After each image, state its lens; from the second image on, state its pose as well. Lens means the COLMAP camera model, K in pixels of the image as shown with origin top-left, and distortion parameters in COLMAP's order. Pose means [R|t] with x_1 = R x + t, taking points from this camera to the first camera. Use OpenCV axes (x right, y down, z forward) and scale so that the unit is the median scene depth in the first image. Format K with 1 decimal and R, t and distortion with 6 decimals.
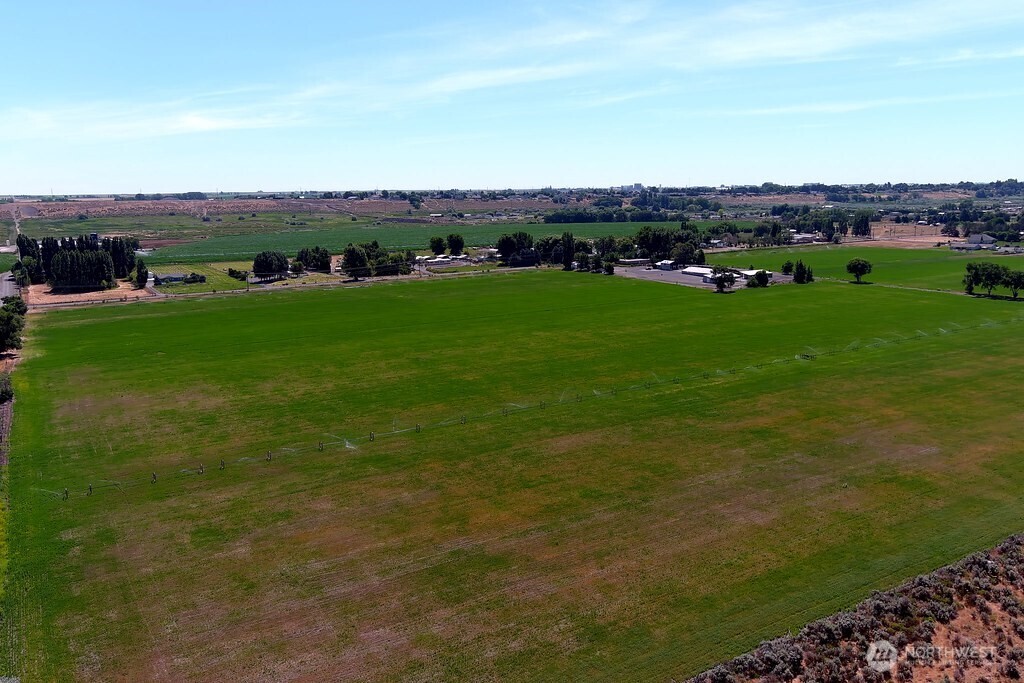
lens RADIAL K [[779.7, 0, 517.5], [0, 779.7, 357.9], [0, 0, 1]] dist [0.019101, 0.004231]
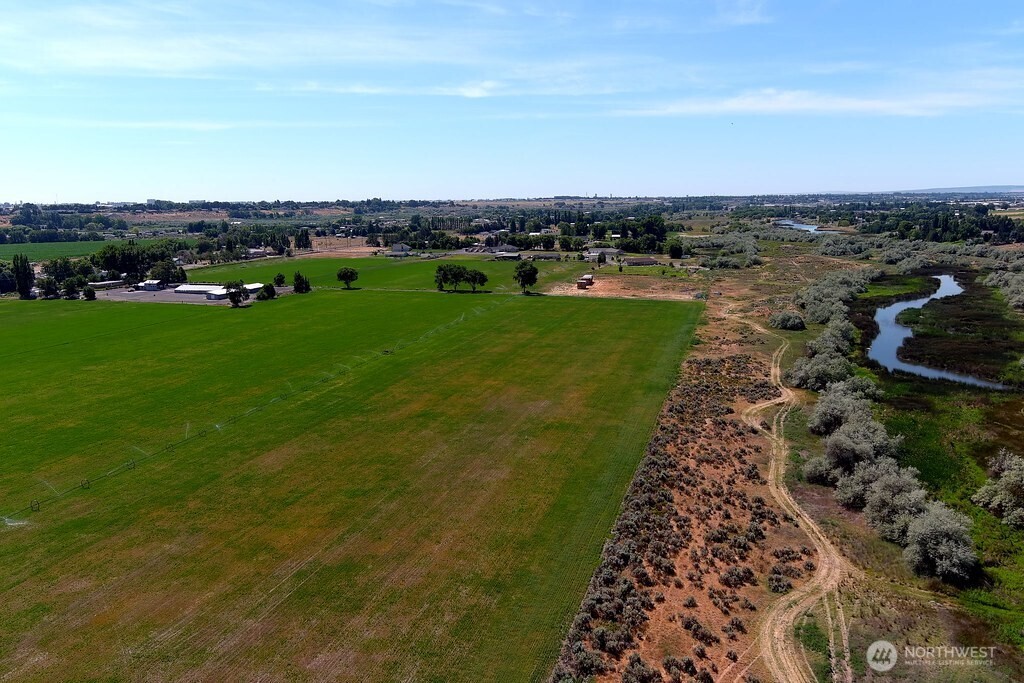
lens RADIAL K [[779.7, 0, 517.5], [0, 779.7, 357.9], [0, 0, 1]] dist [0.019101, 0.004231]
pose [[0.747296, -0.130444, 0.651562, -0.101524], [0.144082, 0.989024, 0.032752, -0.001358], [-0.648683, 0.069403, 0.757888, 0.017208]]
